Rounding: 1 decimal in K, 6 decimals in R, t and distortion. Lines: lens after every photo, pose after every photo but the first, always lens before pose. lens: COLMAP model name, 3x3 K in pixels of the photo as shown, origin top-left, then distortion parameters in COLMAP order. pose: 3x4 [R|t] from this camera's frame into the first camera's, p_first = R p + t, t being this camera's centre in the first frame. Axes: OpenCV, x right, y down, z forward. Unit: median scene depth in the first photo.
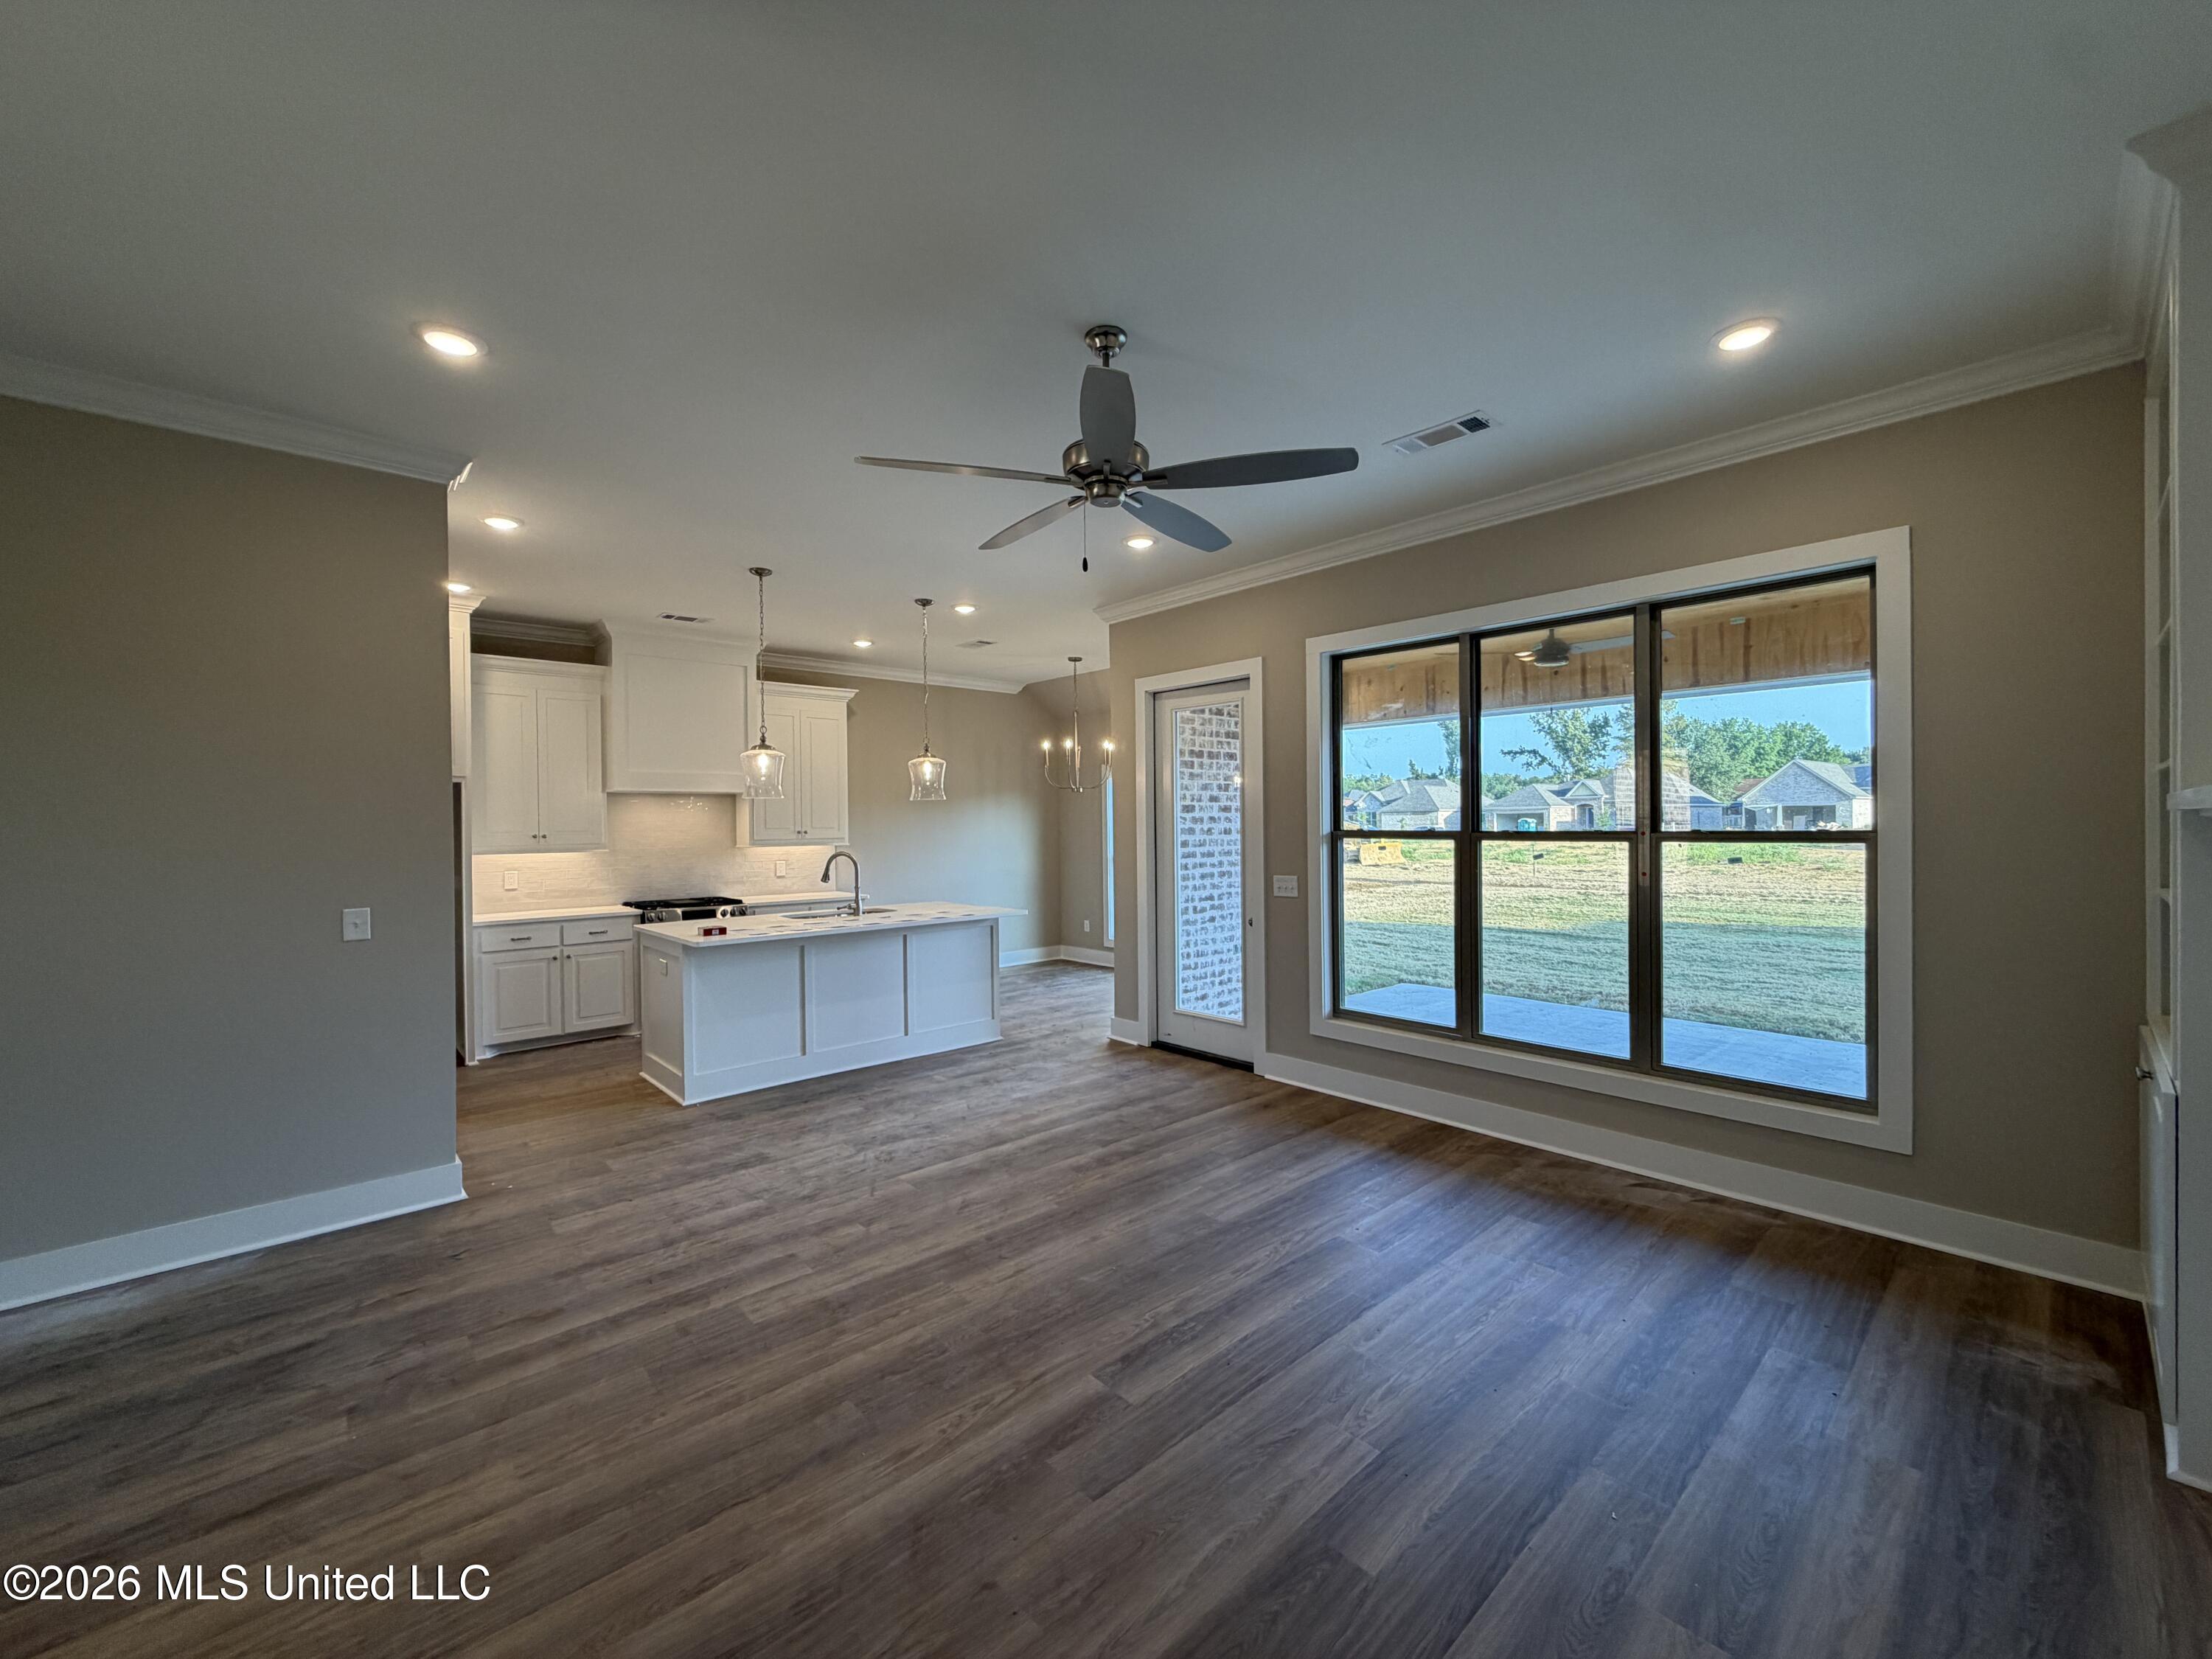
lens RADIAL K [[884.2, 0, 1093.0], [0, 884.2, 825.1], [0, 0, 1]] dist [-0.001369, 0.000767]
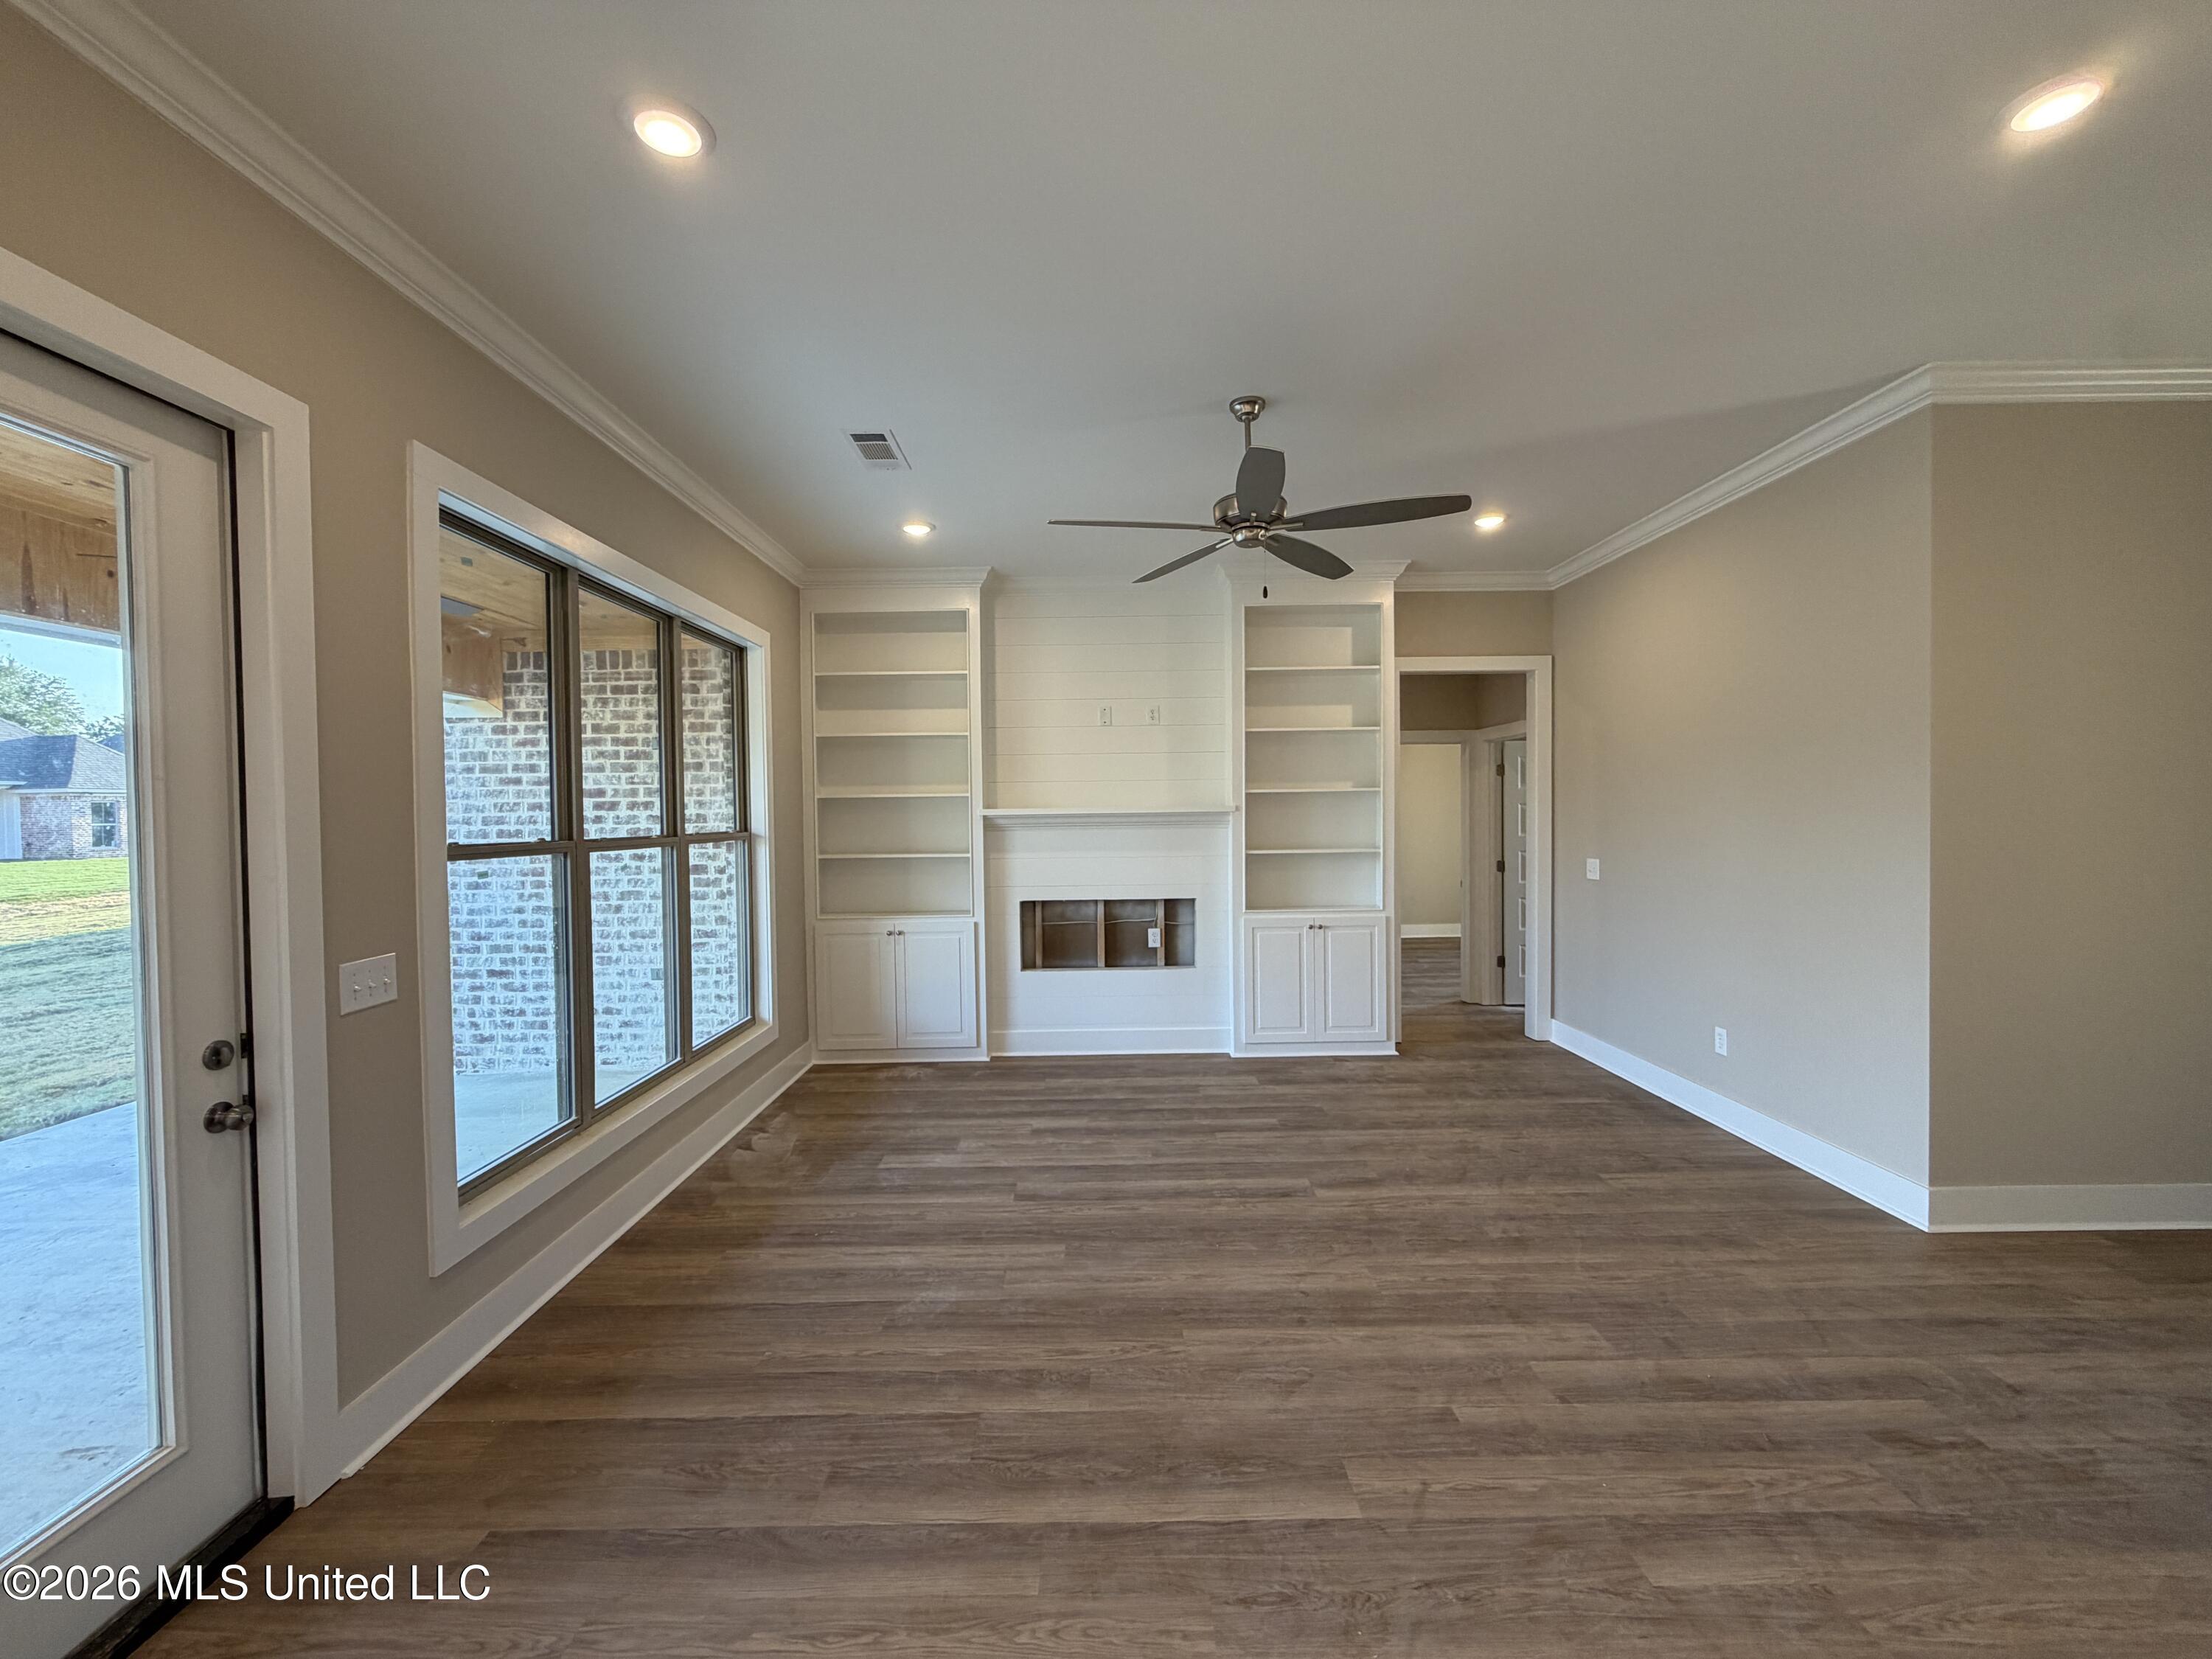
lens RADIAL K [[884.2, 0, 1100.3], [0, 884.2, 831.9], [0, 0, 1]] dist [-0.001369, 0.000767]
pose [[-0.747988, 0.004383, 0.663698, -0.371136], [0.023831, 0.999511, 0.020256, -0.005123], [-0.663285, 0.030968, -0.747726, 1.221448]]
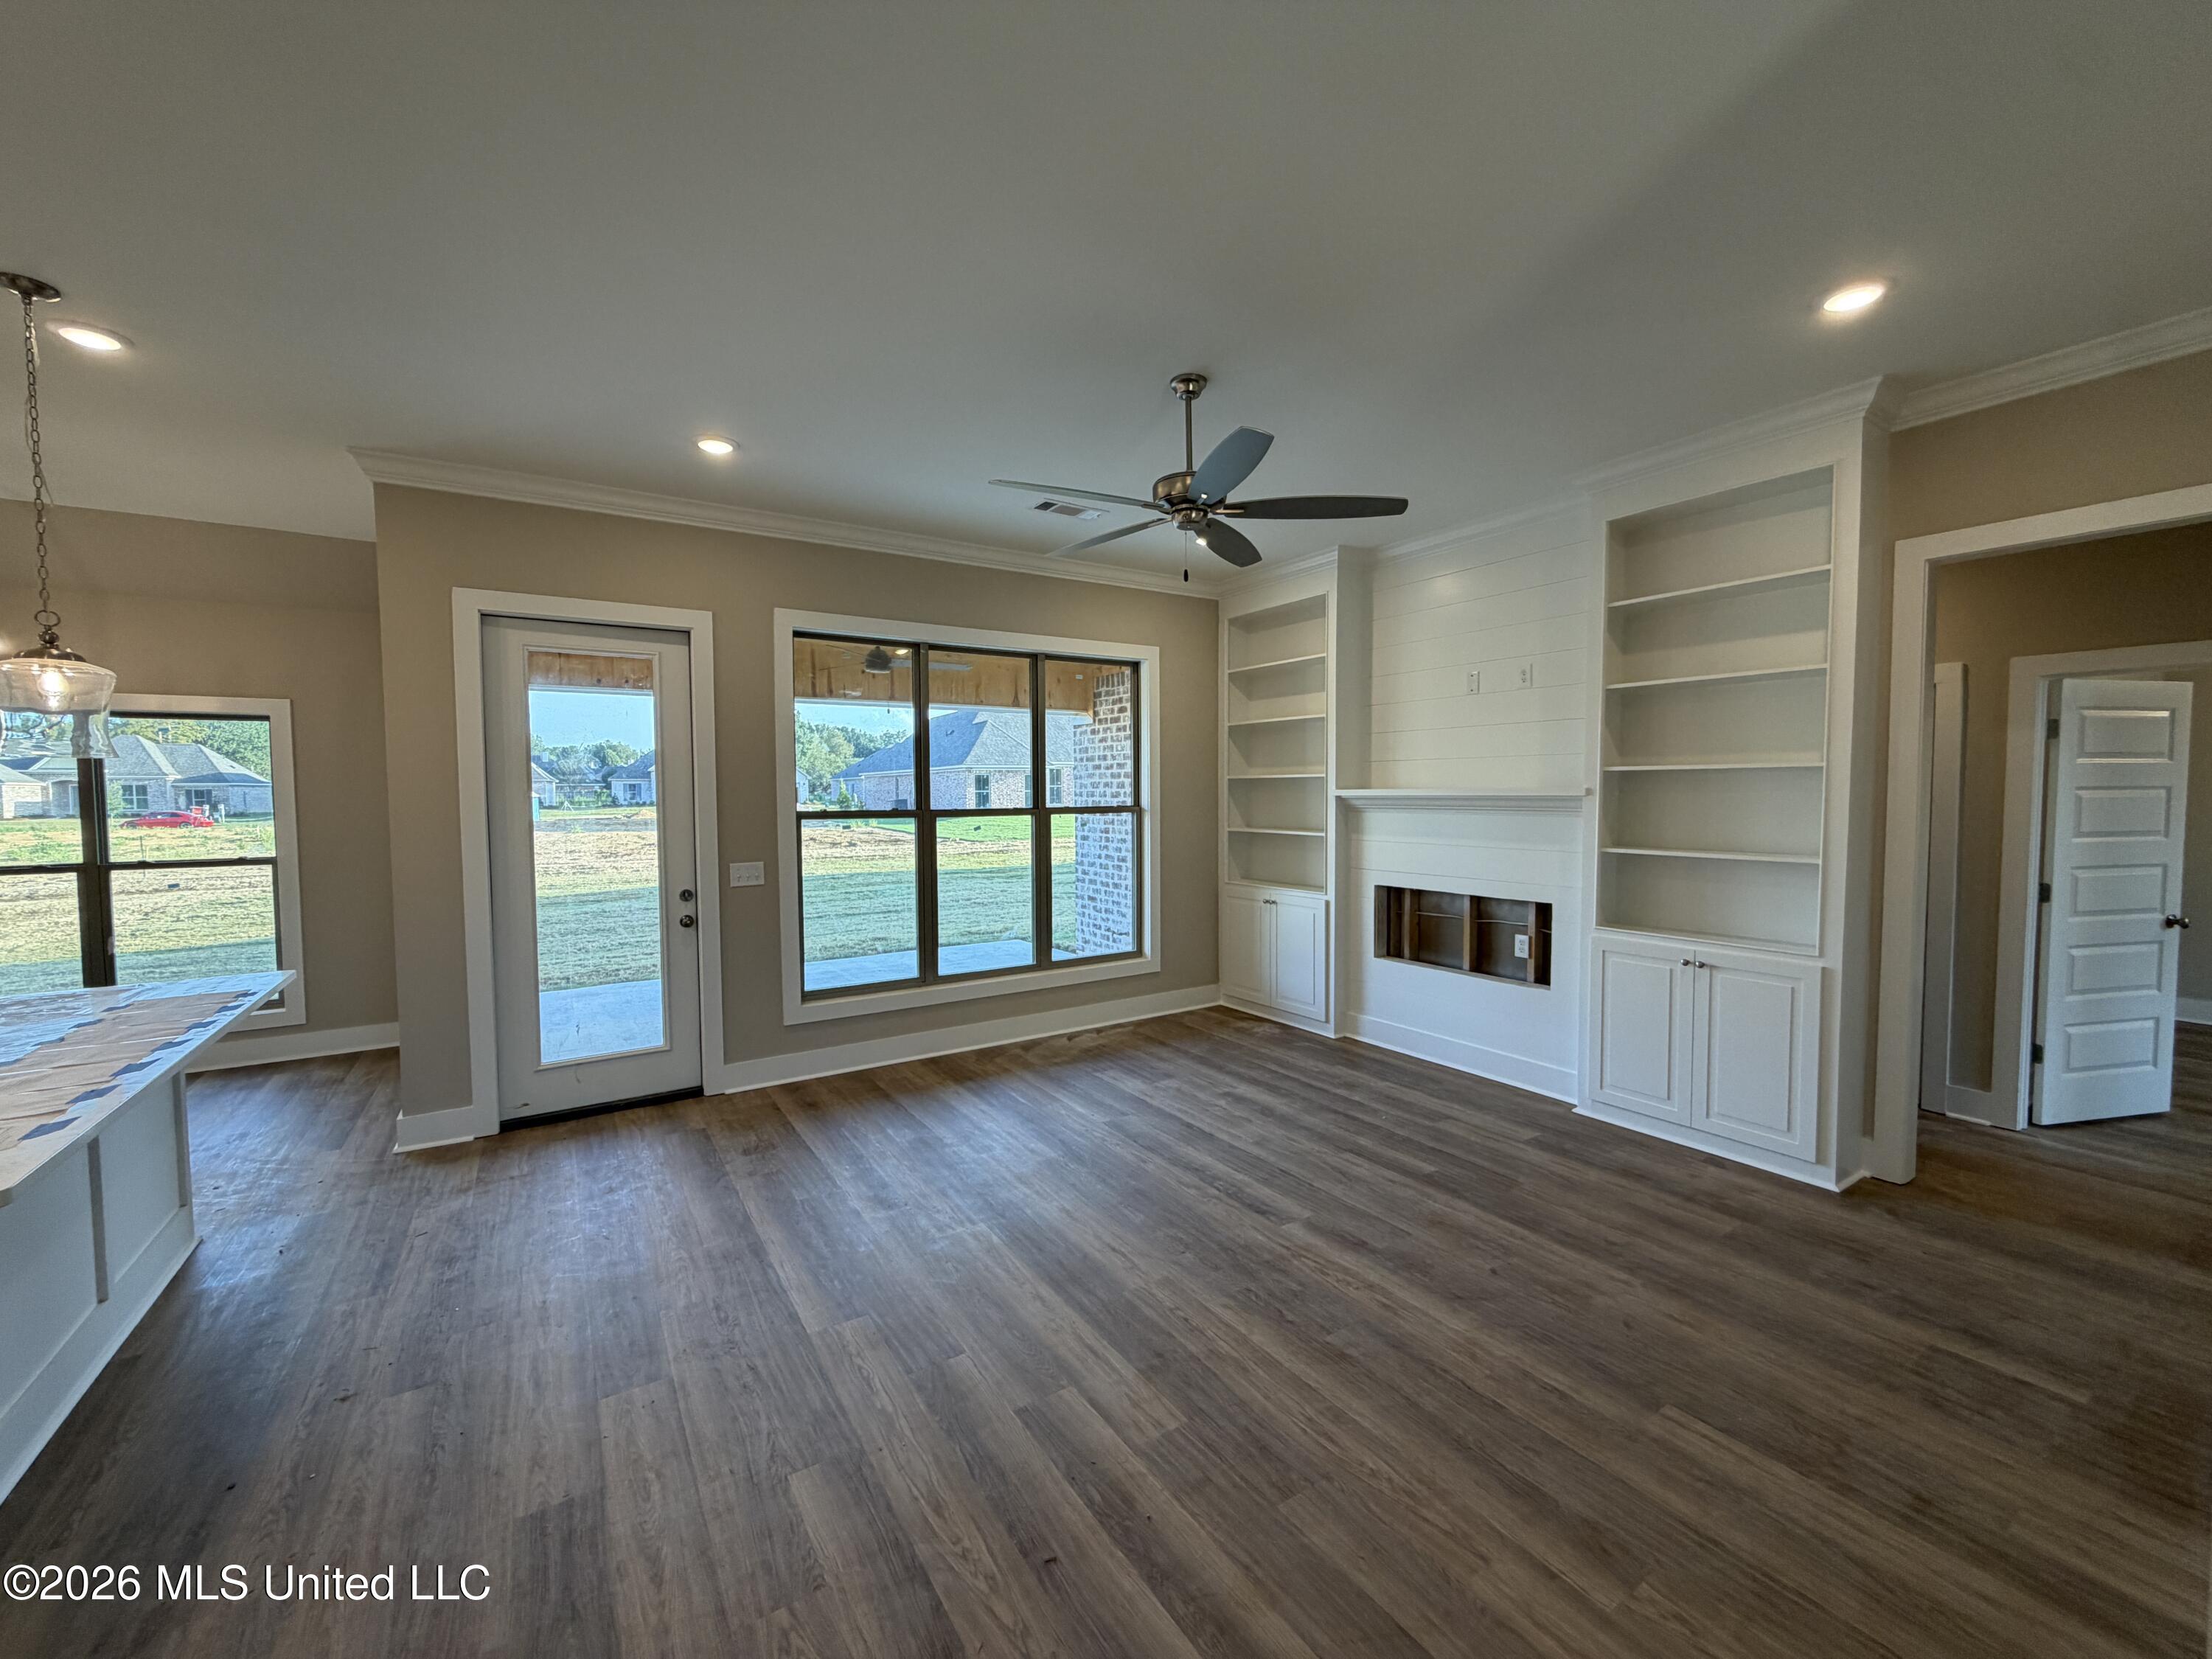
lens RADIAL K [[884.2, 0, 1102.9], [0, 884.2, 836.1], [0, 0, 1]] dist [-0.001369, 0.000767]
pose [[0.157106, -0.043423, 0.986627, -0.696304], [0.009365, 0.999053, 0.042479, -0.006790], [-0.987537, 0.002566, 0.157364, 0.560747]]
